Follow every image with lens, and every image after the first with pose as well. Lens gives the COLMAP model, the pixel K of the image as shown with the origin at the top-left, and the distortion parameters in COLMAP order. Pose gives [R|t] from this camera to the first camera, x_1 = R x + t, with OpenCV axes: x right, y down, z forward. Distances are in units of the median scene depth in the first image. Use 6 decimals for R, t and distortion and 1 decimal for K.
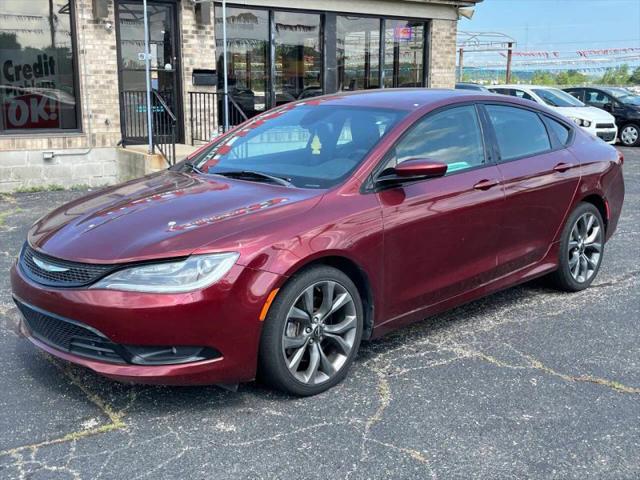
lens RADIAL K [[771.1, 0, 304.7], [0, 771.1, 240.5], [0, 0, 1]] dist [0.084217, -0.237790]
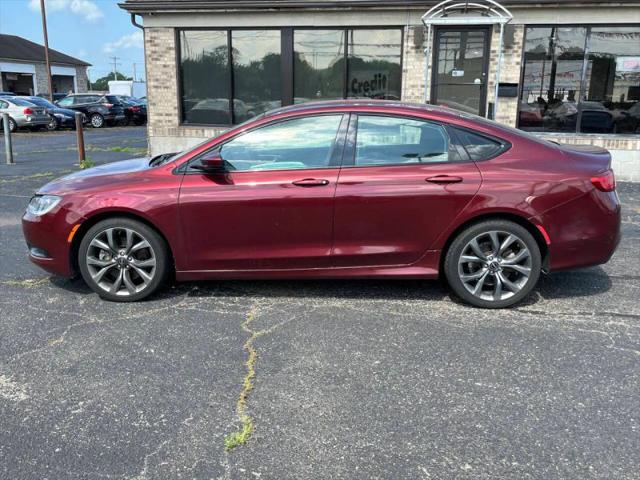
lens RADIAL K [[611.0, 0, 312.5], [0, 611.0, 238.9], [0, 0, 1]] dist [0.029097, -0.013938]
pose [[0.678717, 0.174594, -0.713344, 0.412937], [-0.151969, 0.983695, 0.096172, -0.035352], [0.718505, 0.043132, 0.694184, 0.162727]]
